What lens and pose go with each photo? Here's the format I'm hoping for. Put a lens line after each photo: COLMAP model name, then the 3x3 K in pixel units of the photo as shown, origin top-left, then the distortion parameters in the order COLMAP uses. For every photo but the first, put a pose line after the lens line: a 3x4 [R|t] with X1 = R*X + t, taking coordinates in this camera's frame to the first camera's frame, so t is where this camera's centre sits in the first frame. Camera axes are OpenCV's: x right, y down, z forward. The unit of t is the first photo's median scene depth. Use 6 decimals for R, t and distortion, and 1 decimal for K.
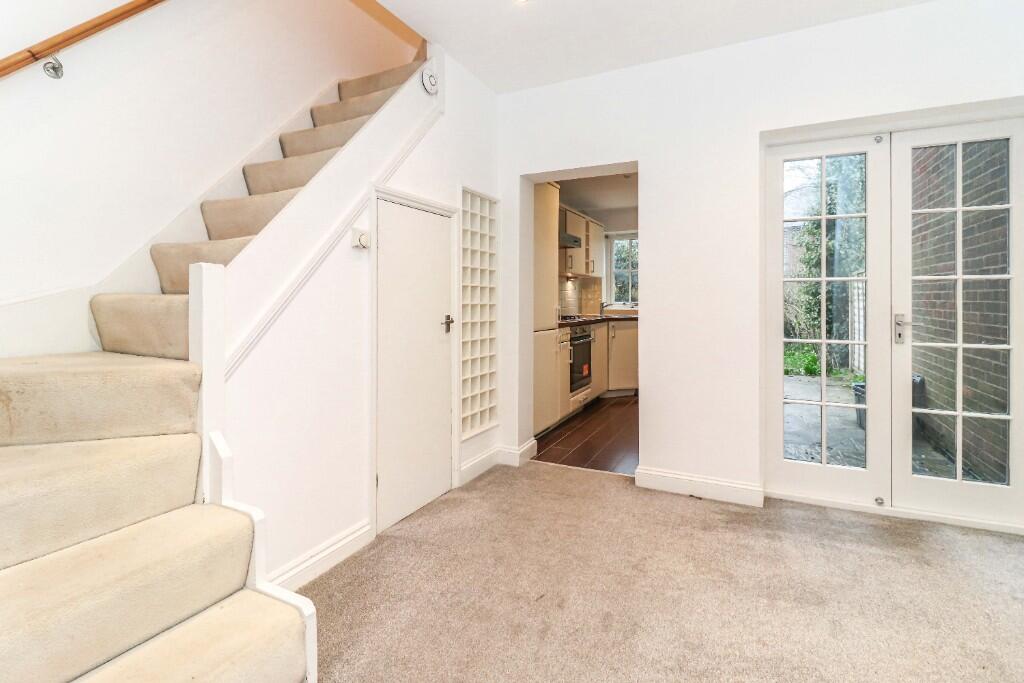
lens RADIAL K [[485.2, 0, 516.7], [0, 485.2, 301.8], [0, 0, 1]] dist [0.000333, -0.000506]
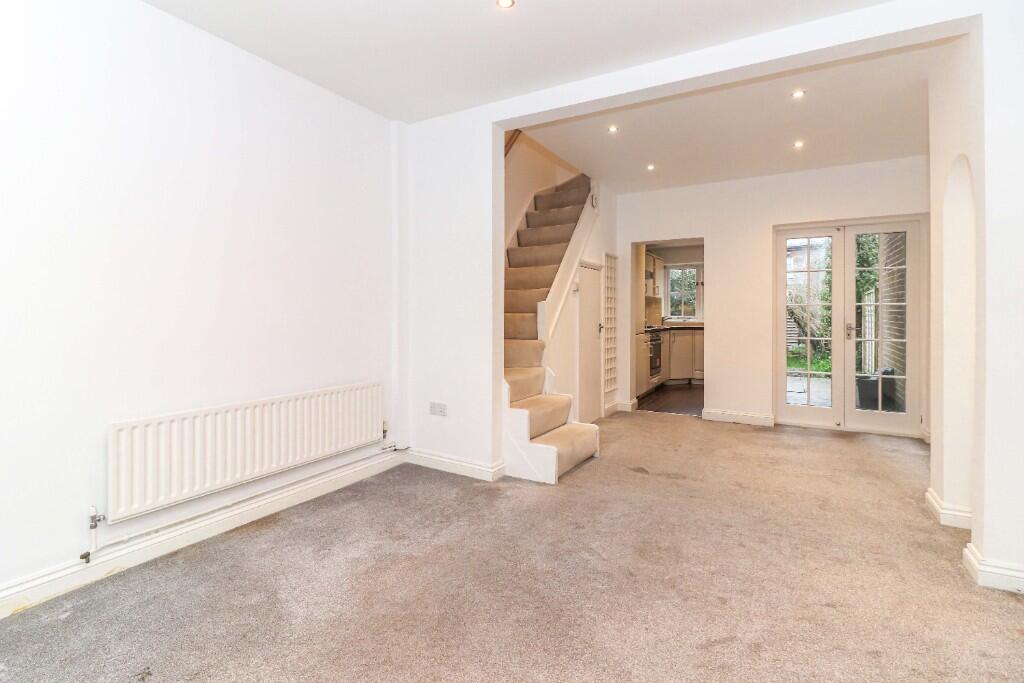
lens RADIAL K [[485.2, 0, 514.8], [0, 485.2, 315.0], [0, 0, 1]] dist [0.000333, -0.000506]
pose [[0.998199, 0.002652, -0.059939, -0.299493], [-0.002669, 0.999996, -0.000195, -0.003022], [0.059938, 0.000355, 0.998202, -0.733139]]
